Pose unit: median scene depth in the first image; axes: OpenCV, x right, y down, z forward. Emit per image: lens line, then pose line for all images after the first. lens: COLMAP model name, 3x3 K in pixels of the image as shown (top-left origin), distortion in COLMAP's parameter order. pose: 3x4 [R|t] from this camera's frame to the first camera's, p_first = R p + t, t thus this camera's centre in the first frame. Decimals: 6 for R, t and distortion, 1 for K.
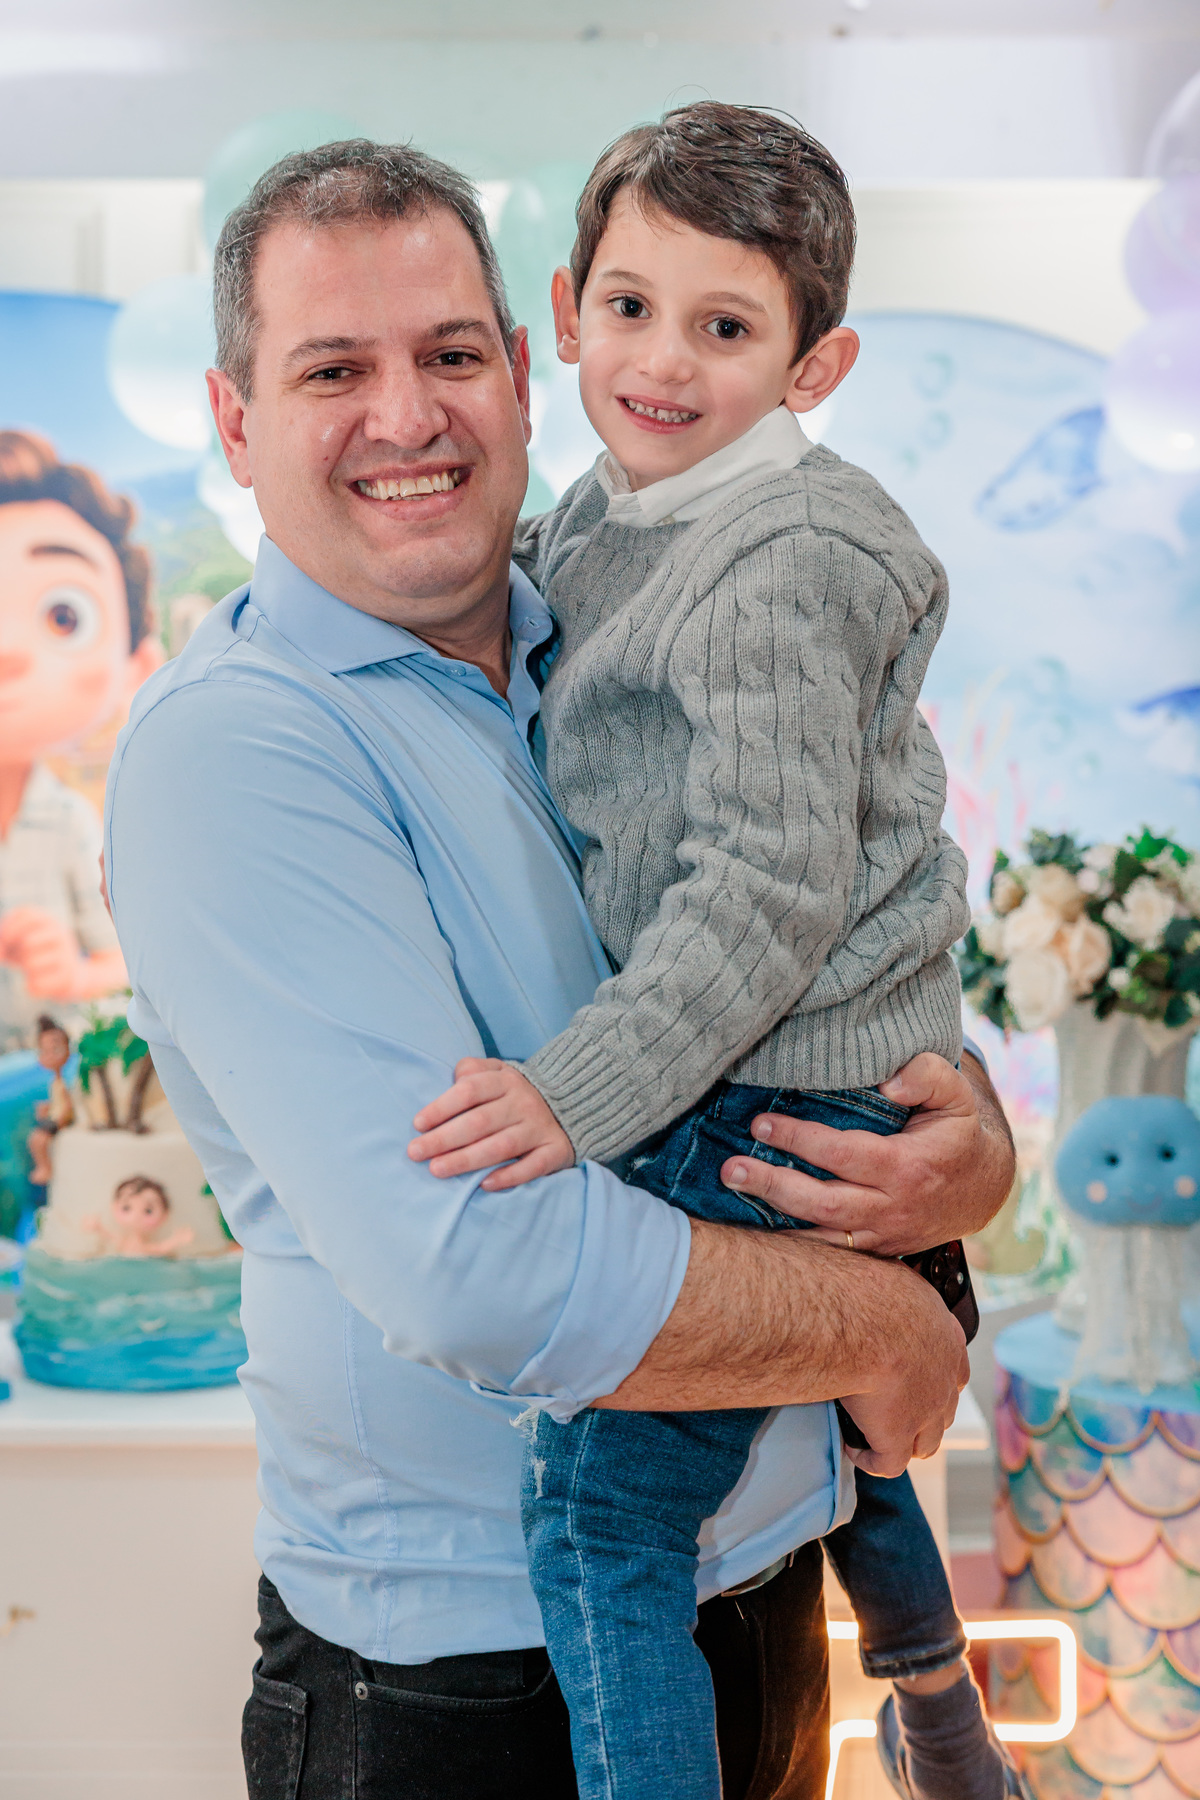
lens RADIAL K [[2695.7, 0, 600.0], [0, 2695.7, 900.0], [0, 0, 1]] dist [0.031400, 0.024469]
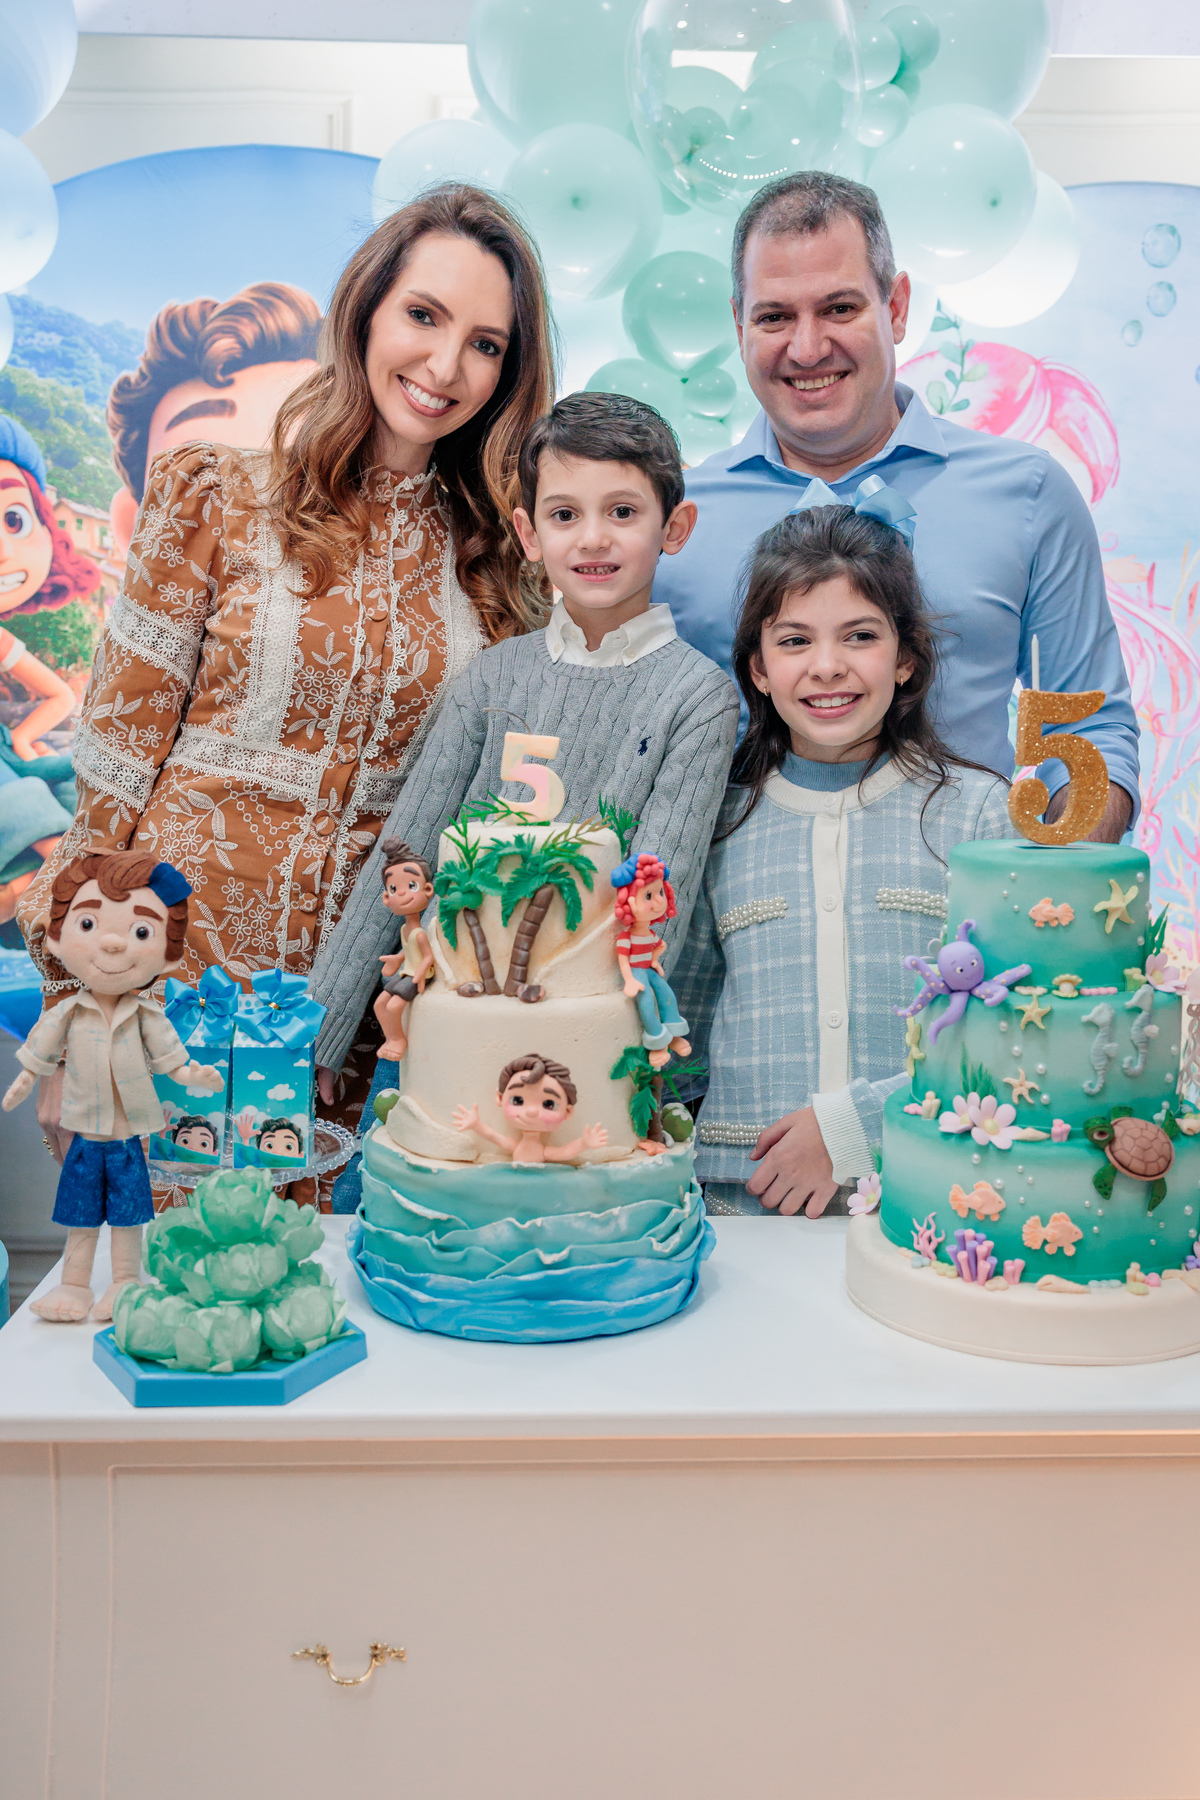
lens RADIAL K [[1682.8, 0, 638.4], [0, 1682.8, 895.6], [0, 0, 1]] dist [-0.007805, 0.009500]
pose [[0.999411, 0.001650, 0.034269, -0.152146], [-0.003589, 0.998392, 0.056574, 0.030996], [-0.034120, -0.056664, 0.997810, 0.522964]]
